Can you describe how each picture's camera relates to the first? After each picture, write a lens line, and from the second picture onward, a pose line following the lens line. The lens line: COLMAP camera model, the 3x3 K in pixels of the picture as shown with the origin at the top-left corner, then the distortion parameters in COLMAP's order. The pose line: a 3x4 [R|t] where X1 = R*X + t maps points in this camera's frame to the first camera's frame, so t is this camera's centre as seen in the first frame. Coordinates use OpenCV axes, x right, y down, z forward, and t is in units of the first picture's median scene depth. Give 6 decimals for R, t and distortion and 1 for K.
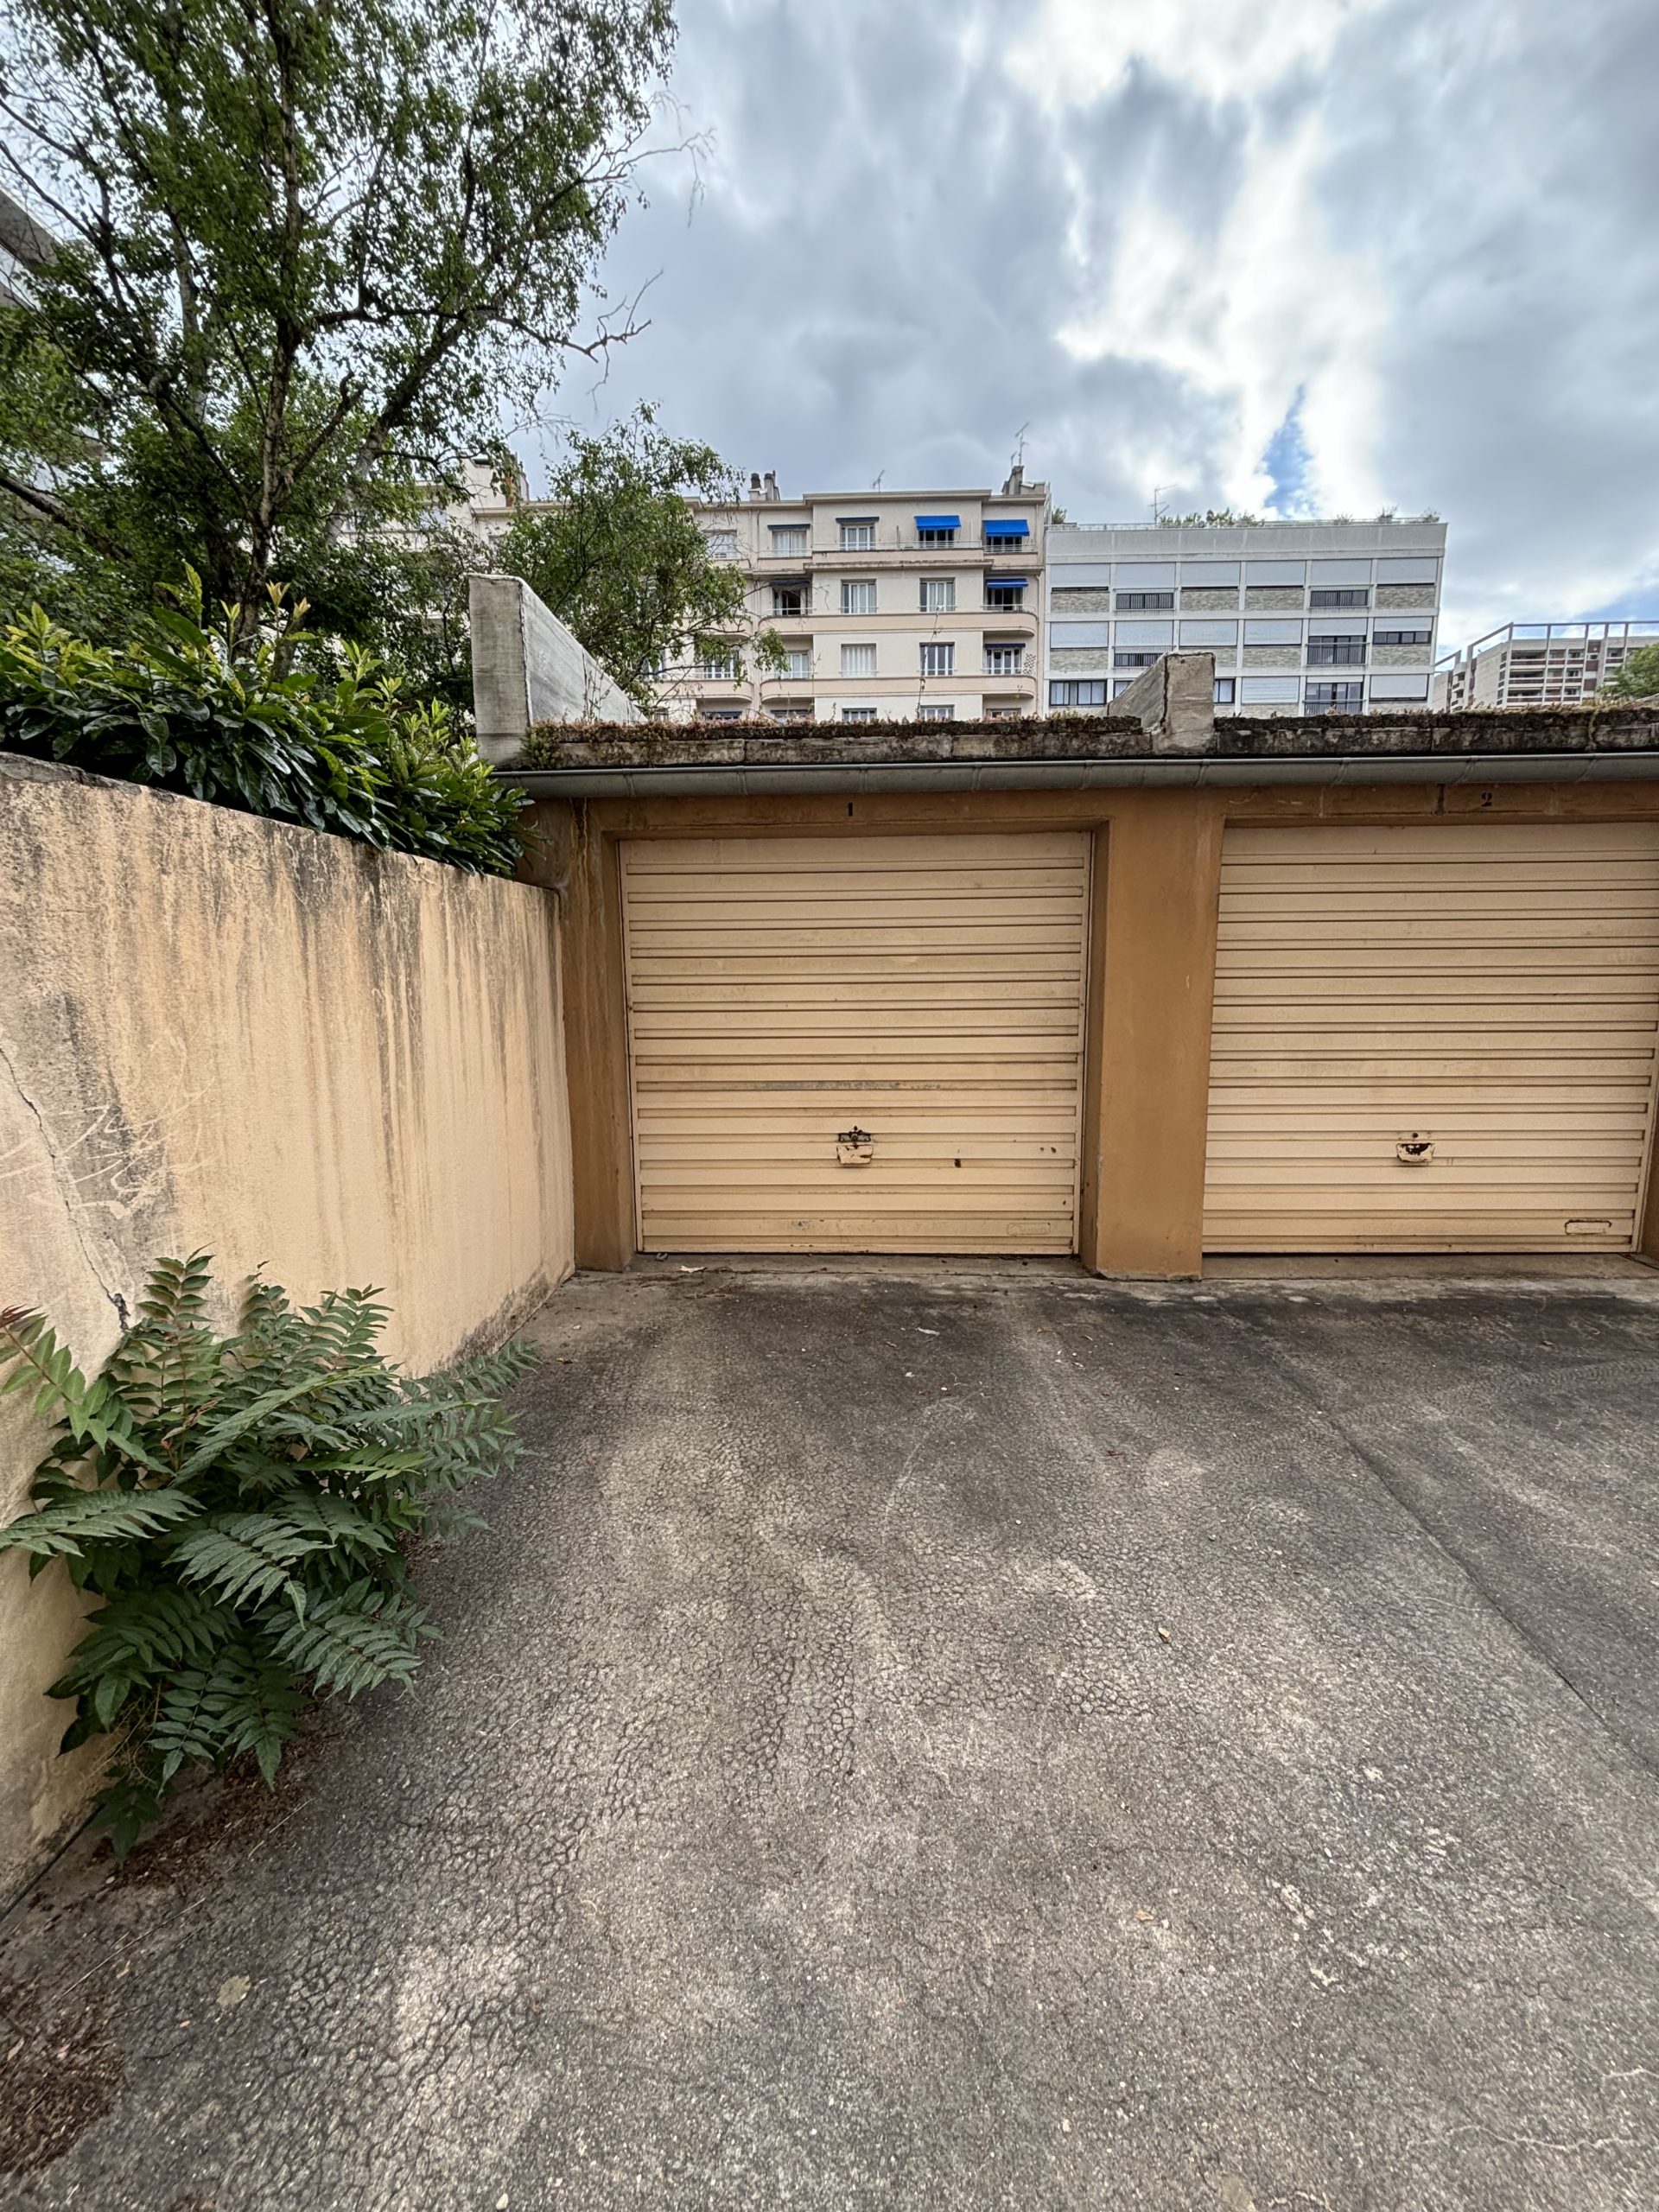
lens RADIAL K [[888.2, 0, 836.3], [0, 888.2, 1107.6], [0, 0, 1]] dist [-0.001394, -0.000190]
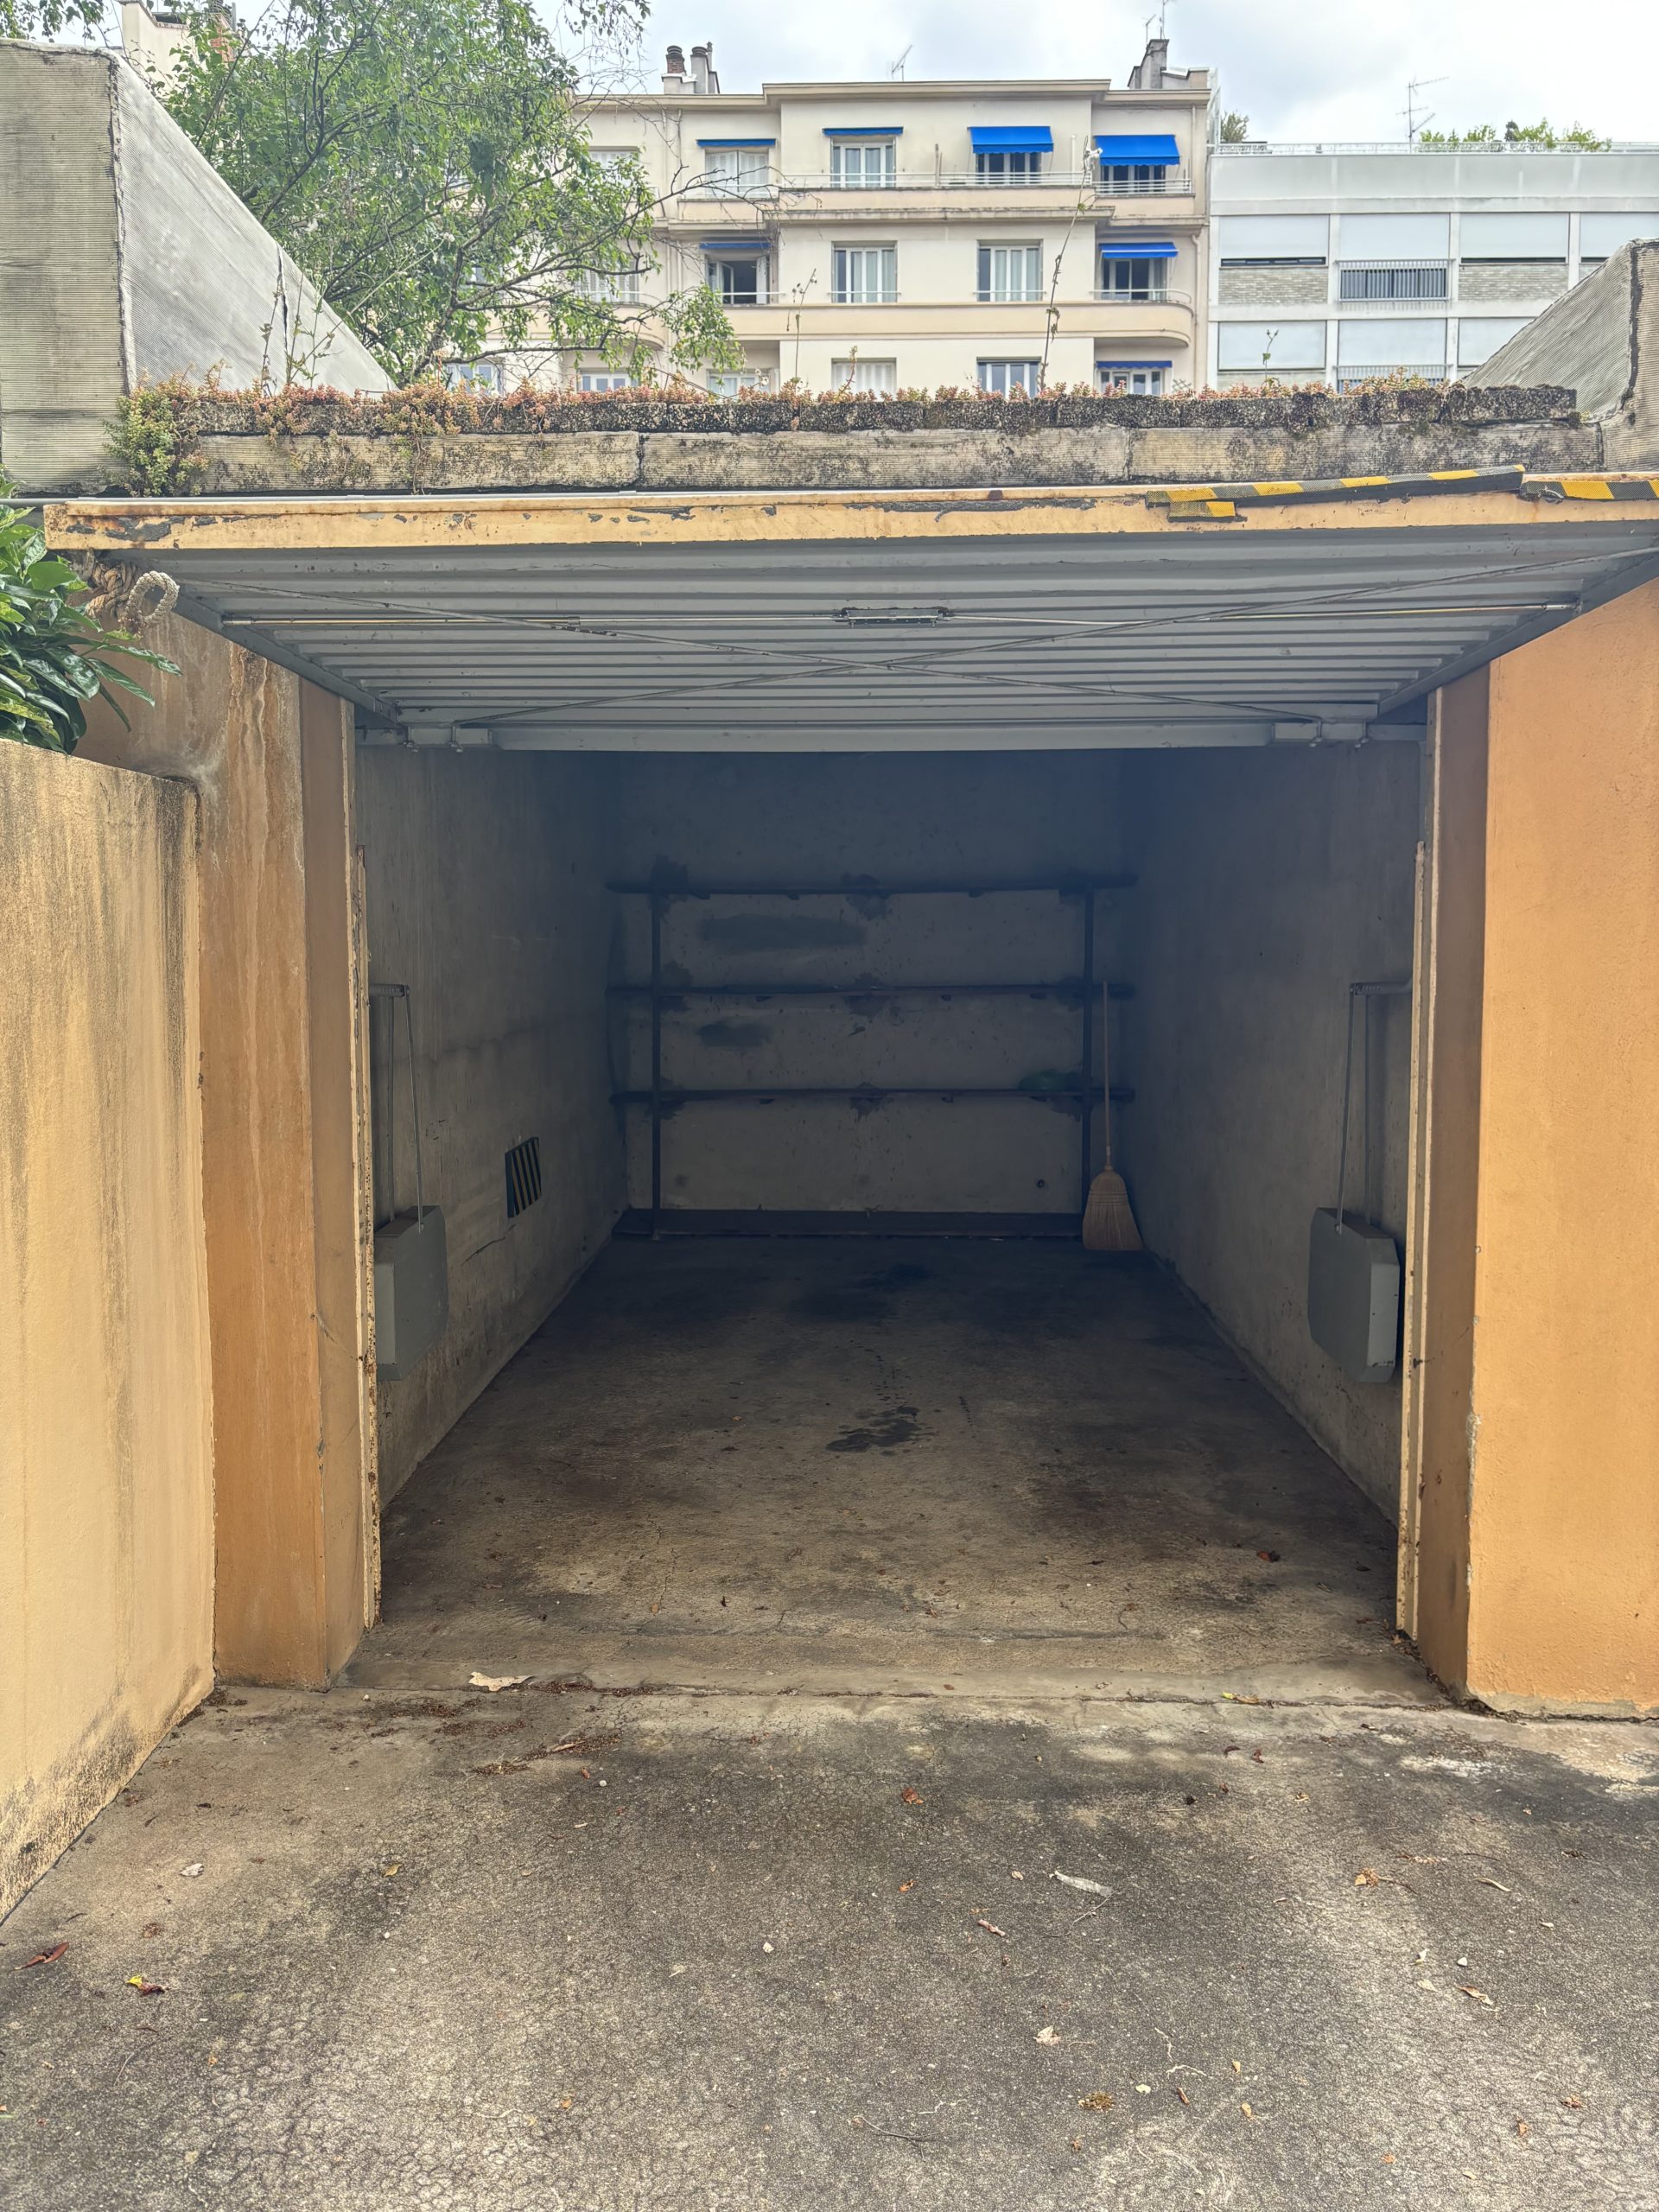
lens RADIAL K [[1678.1, 0, 828.1], [0, 1678.1, 1105.4], [0, 0, 1]] dist [0.007058, 0.007783]
pose [[0.999948, 0.006969, 0.007428, -0.015365], [-0.006474, 0.997881, -0.064736, -0.038953], [-0.007864, 0.064685, 0.997875, 0.199181]]
